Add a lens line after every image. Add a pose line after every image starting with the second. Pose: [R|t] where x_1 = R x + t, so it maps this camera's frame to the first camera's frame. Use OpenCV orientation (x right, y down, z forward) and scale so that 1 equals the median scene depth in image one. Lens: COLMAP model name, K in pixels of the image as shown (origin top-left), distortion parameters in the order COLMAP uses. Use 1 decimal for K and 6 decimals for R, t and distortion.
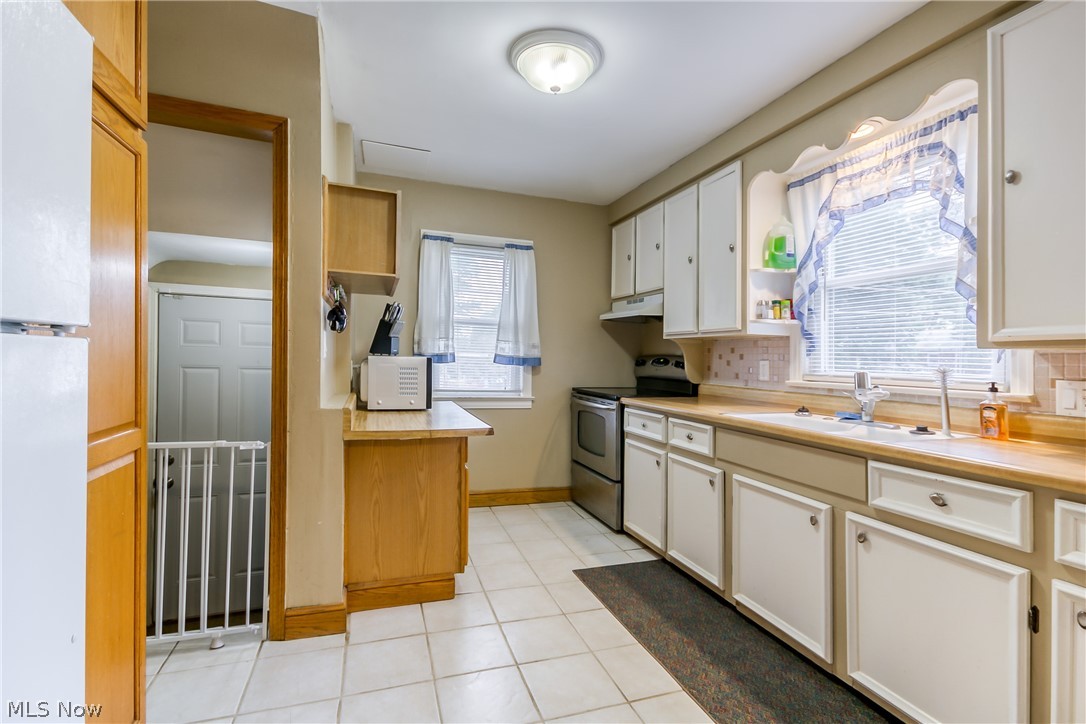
lens RADIAL K [[510.7, 0, 547.2], [0, 510.7, 375.0], [0, 0, 1]] dist [0.010344, -0.002213]
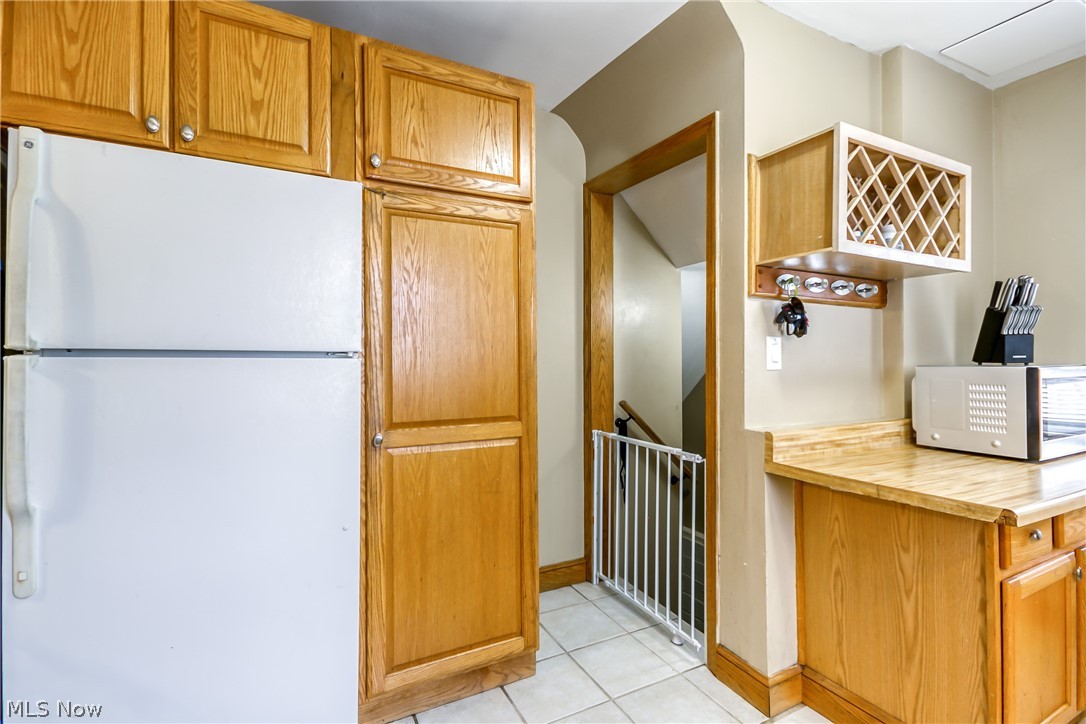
lens RADIAL K [[510.7, 0, 540.8], [0, 510.7, 358.1], [0, 0, 1]] dist [0.010344, -0.002213]
pose [[0.117324, -0.027697, -0.992707, 0.327922], [-0.029633, 0.999068, -0.031377, -0.013116], [0.992651, 0.033098, 0.116394, 0.493492]]
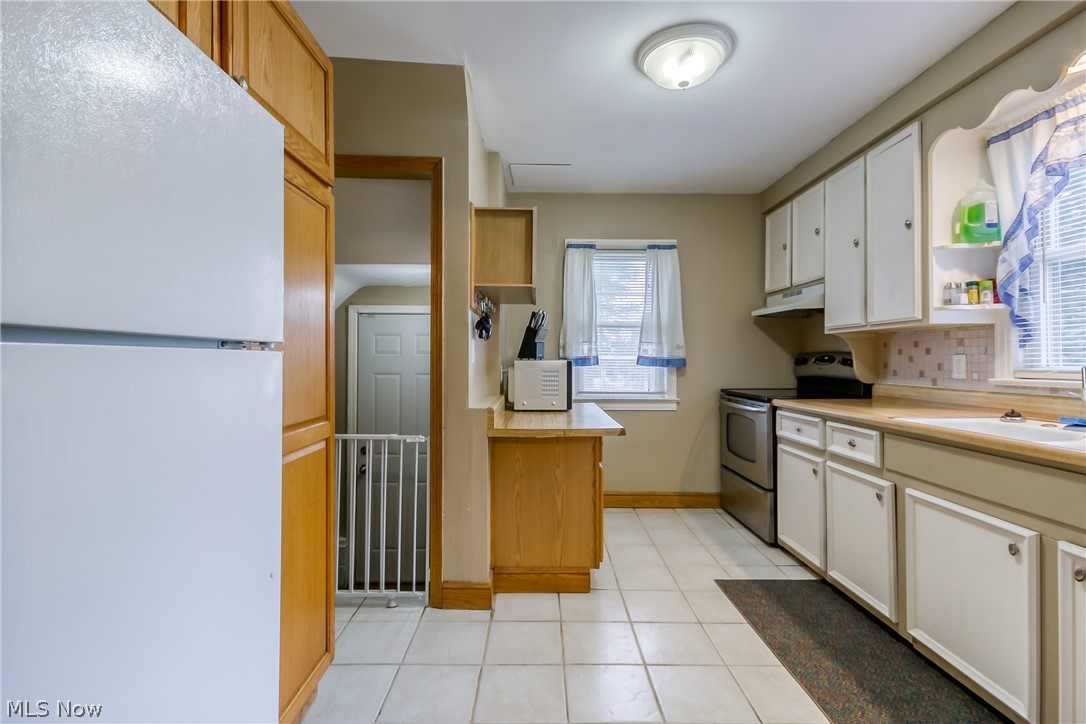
lens RADIAL K [[510.7, 0, 539.0], [0, 510.7, 373.4], [0, 0, 1]] dist [0.010344, -0.002213]
pose [[0.945157, -0.015132, -0.326266, 0.065986], [0.012118, 0.999863, -0.011268, 0.003579], [0.326391, 0.006696, 0.945211, -0.015937]]
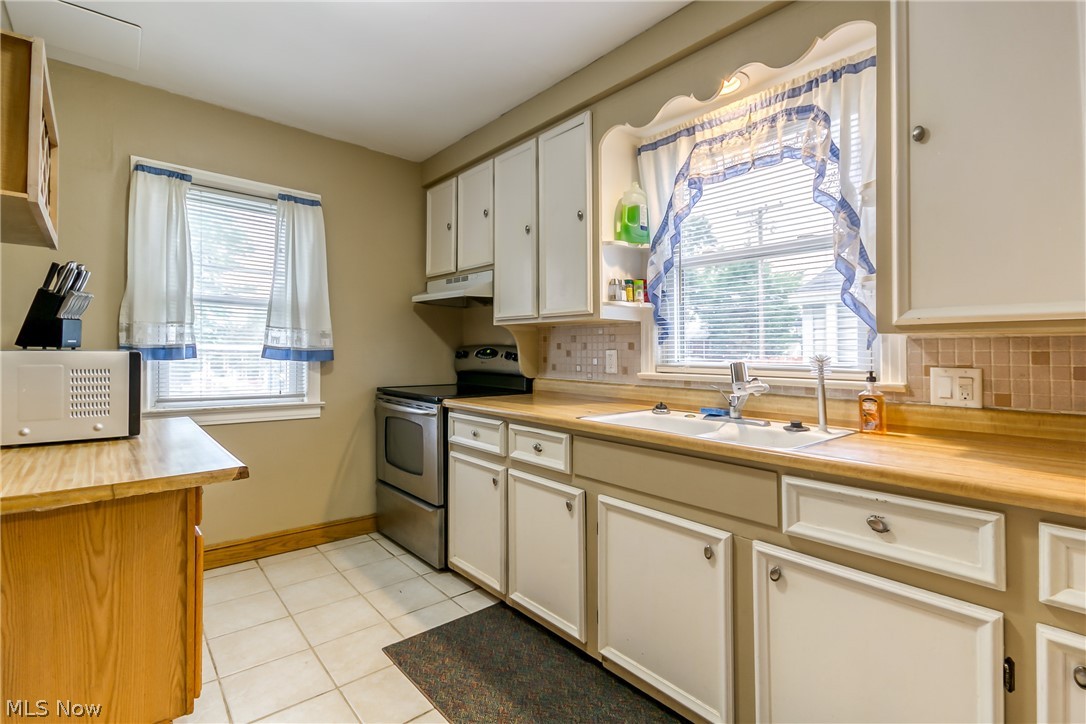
lens RADIAL K [[510.7, 0, 548.9], [0, 510.7, 353.4], [0, 0, 1]] dist [0.010344, -0.002213]
pose [[0.927567, -0.013843, 0.373400, 0.001793], [0.023001, 0.999534, -0.020083, -0.010124], [-0.372948, 0.027217, 0.927453, 0.295386]]
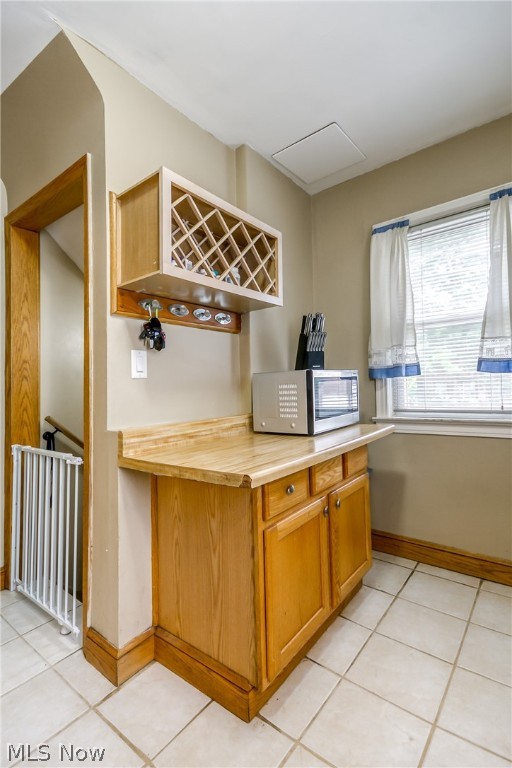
lens RADIAL K [[361.2, 0, 266.4], [0, 361.2, 386.7], [0, 0, 1]] dist [0.010344, -0.002213]
pose [[0.519412, -0.049534, -0.853087, 0.266842], [0.021962, 0.998763, -0.044620, 0.019731], [0.854241, 0.004441, 0.519858, 0.802767]]
